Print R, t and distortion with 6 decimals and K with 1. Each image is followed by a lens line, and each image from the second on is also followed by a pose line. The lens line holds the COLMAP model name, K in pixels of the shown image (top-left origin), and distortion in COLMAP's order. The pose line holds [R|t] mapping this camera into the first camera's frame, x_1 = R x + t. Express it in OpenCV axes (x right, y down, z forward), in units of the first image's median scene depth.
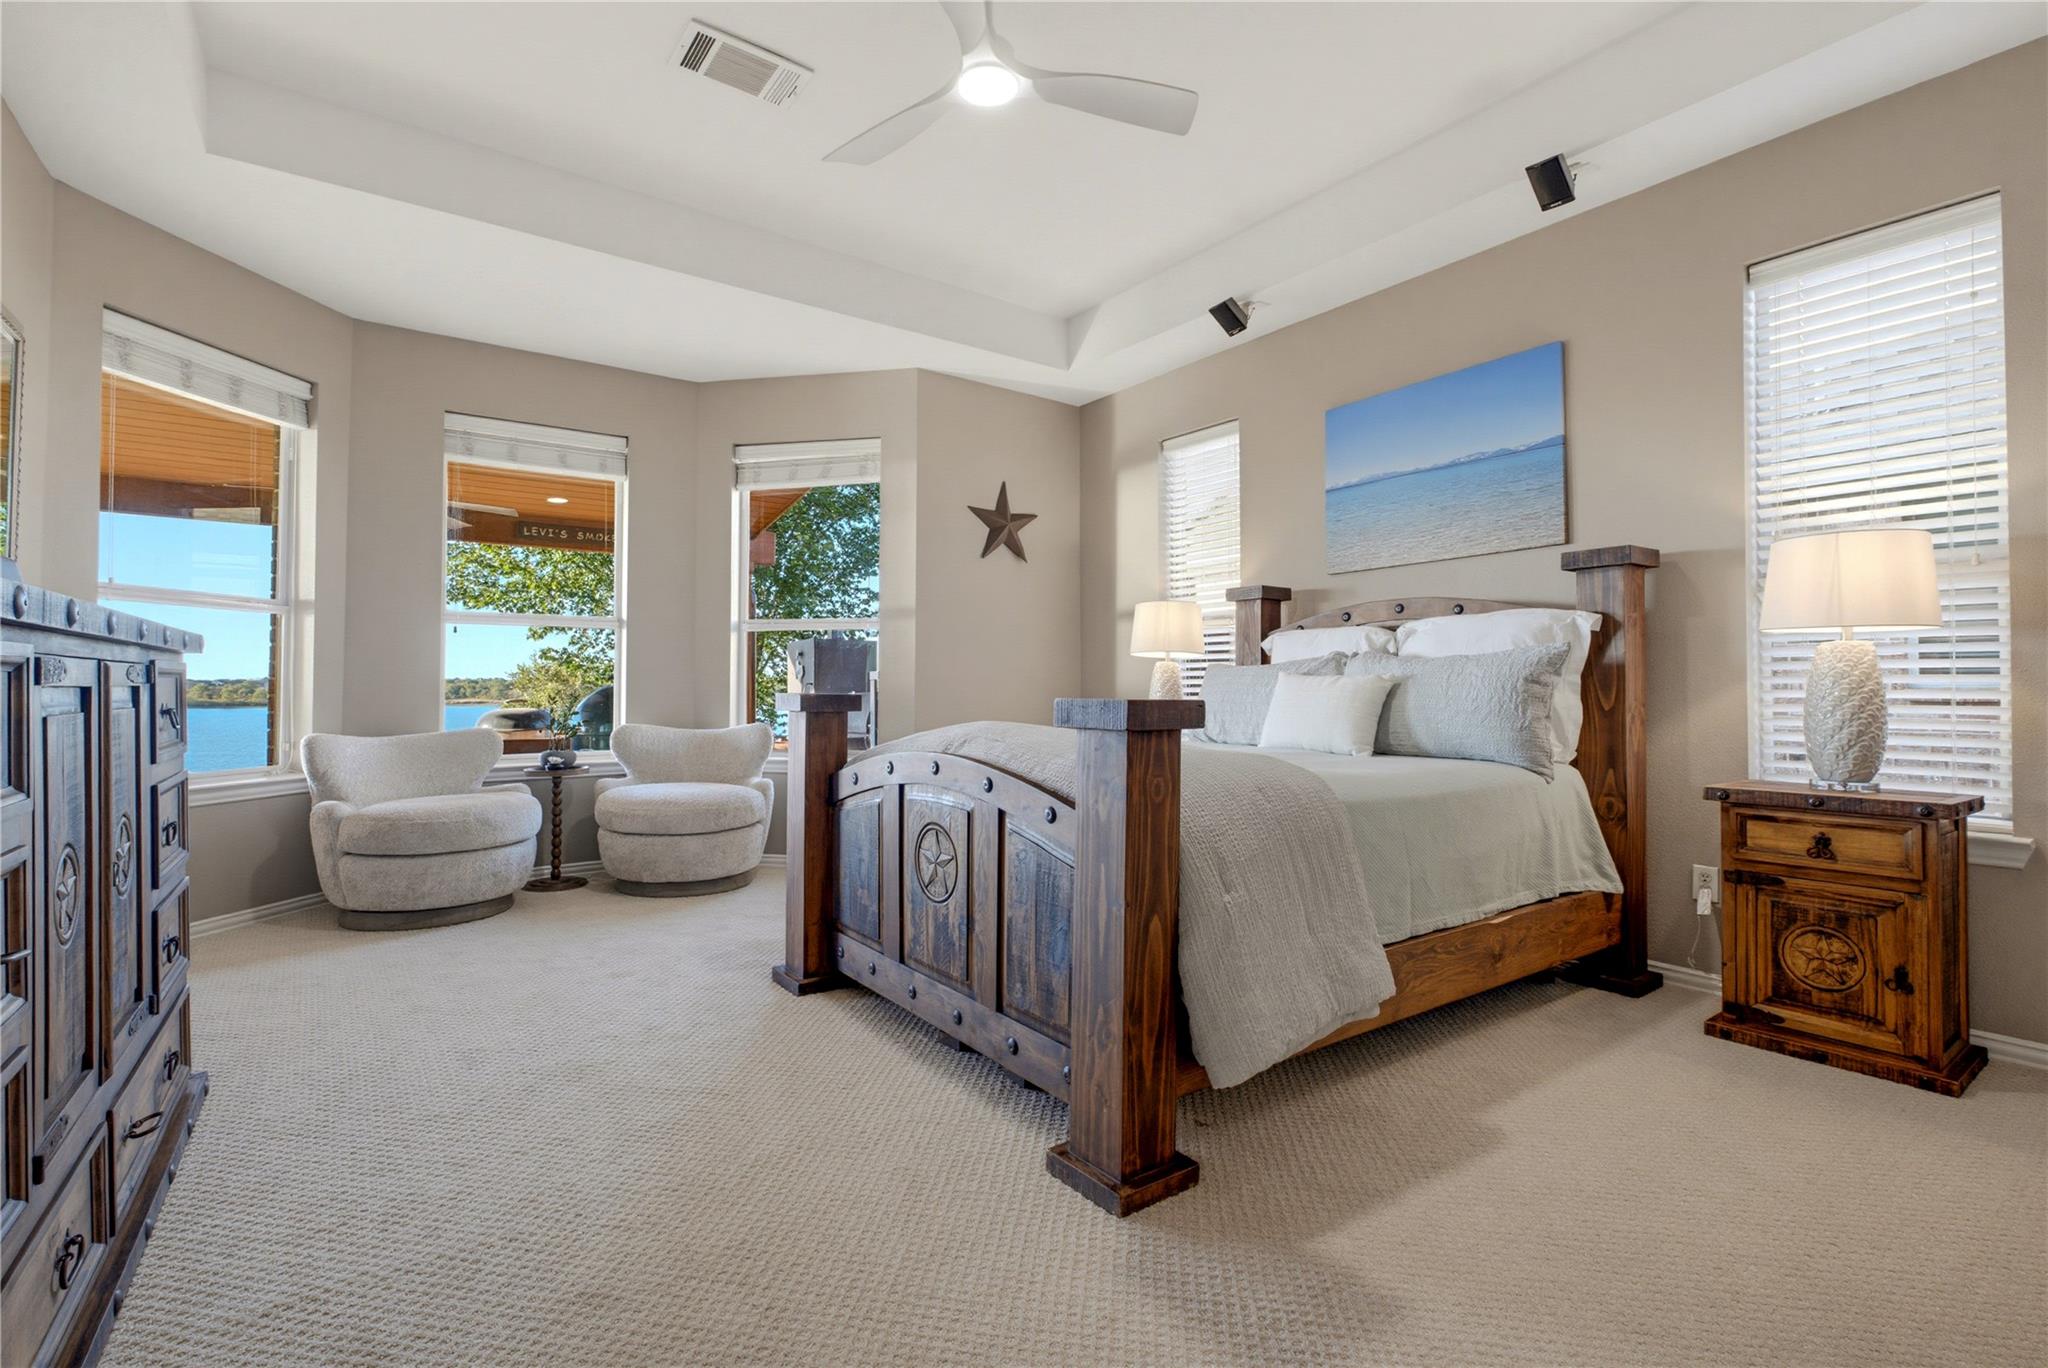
lens RADIAL K [[919.7, 0, 998.1], [0, 919.7, 678.0], [0, 0, 1]] dist [-0.000430, 0.000222]
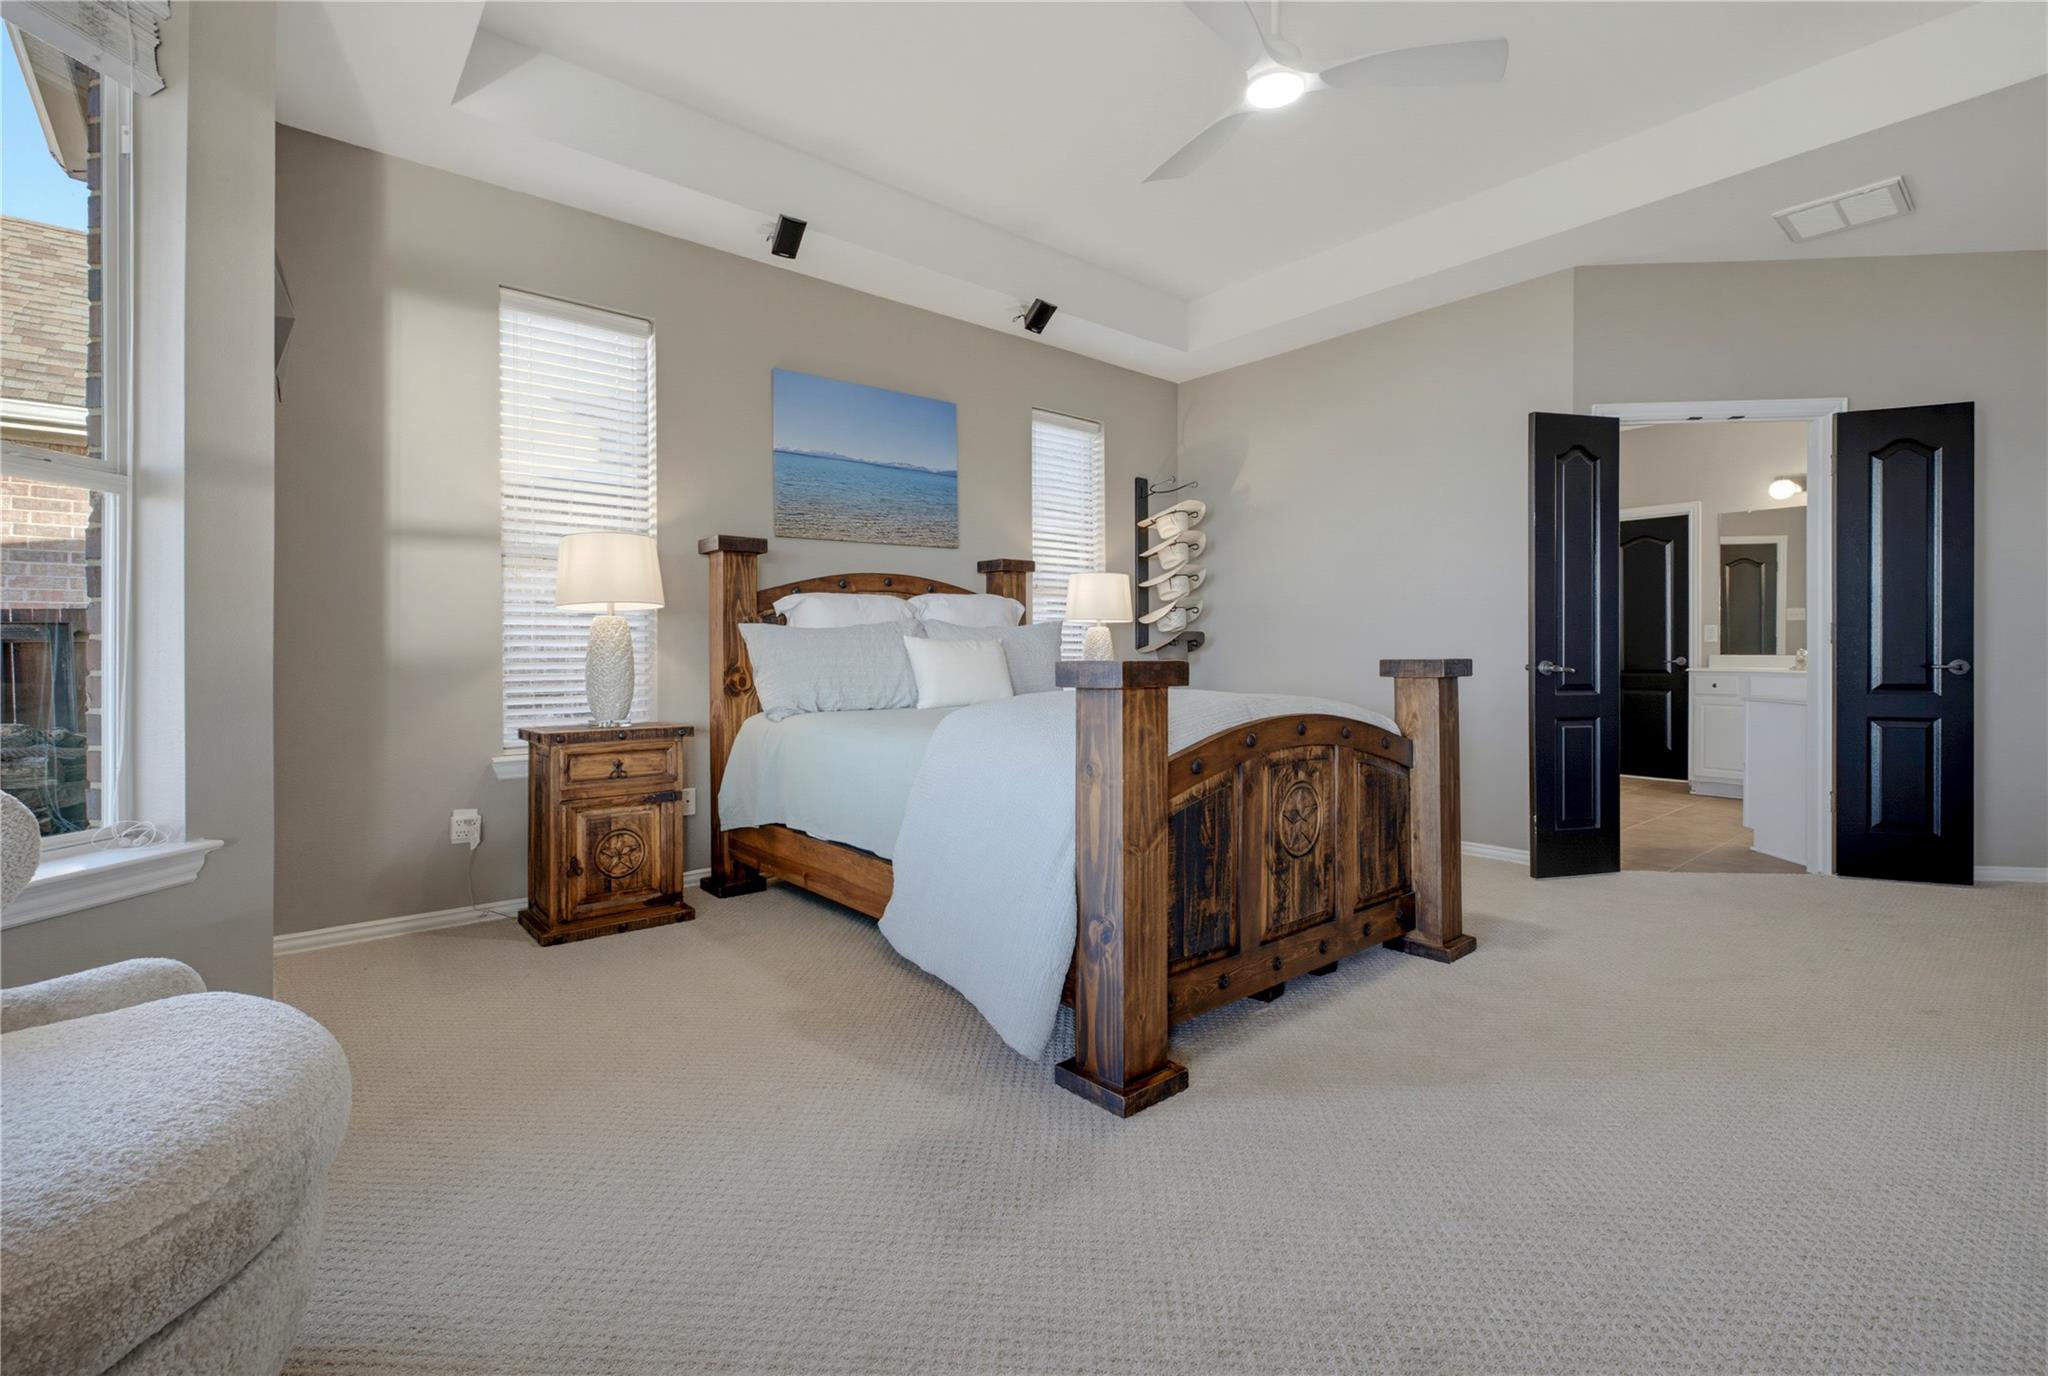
lens RADIAL K [[924.8, 0, 1022.1], [0, 924.8, 655.4], [0, 0, 1]] dist [-0.000015, 0.000058]
pose [[-0.094437, -0.008300, 0.995496, -0.759285], [-0.012391, 0.999898, 0.007161, 0.004425], [-0.995454, -0.011659, -0.094531, 0.981399]]
